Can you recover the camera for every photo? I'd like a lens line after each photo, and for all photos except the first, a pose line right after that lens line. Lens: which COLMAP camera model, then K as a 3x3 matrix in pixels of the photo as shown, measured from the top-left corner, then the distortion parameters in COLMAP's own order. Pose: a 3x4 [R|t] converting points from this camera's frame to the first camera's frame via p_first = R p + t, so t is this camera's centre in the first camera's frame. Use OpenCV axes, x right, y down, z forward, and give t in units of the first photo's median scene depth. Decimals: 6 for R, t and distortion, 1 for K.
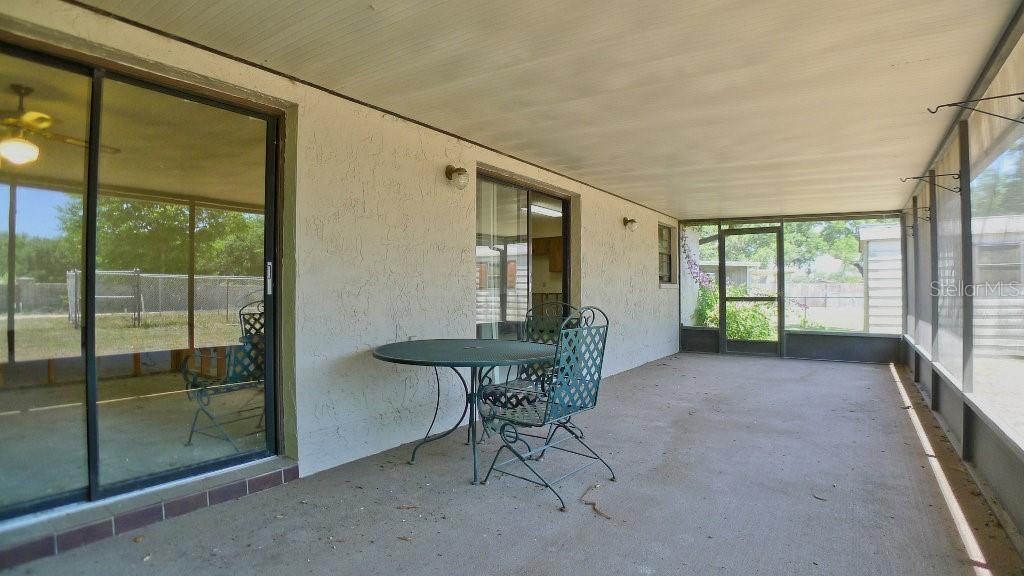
lens RADIAL K [[509.8, 0, 512.0], [0, 509.8, 288.0], [0, 0, 1]] dist [-0.112852, 0.029774]
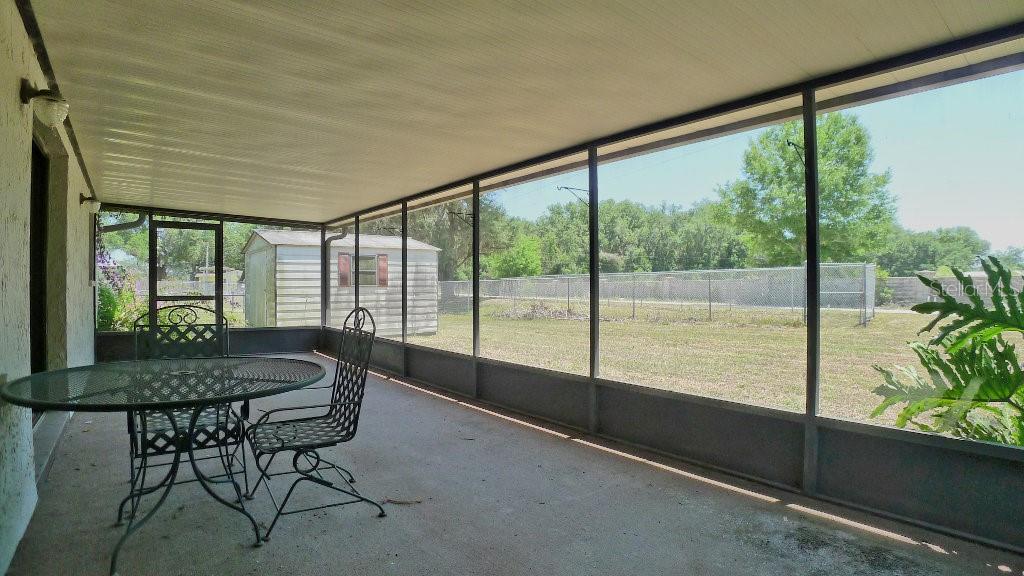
lens RADIAL K [[509.8, 0, 512.0], [0, 509.8, 288.0], [0, 0, 1]] dist [-0.112852, 0.029774]
pose [[0.275901, 0.002764, 0.961182, -0.248541], [-0.007446, 0.999972, -0.000738, -0.000498], [-0.961157, -0.006954, 0.275914, 0.160228]]
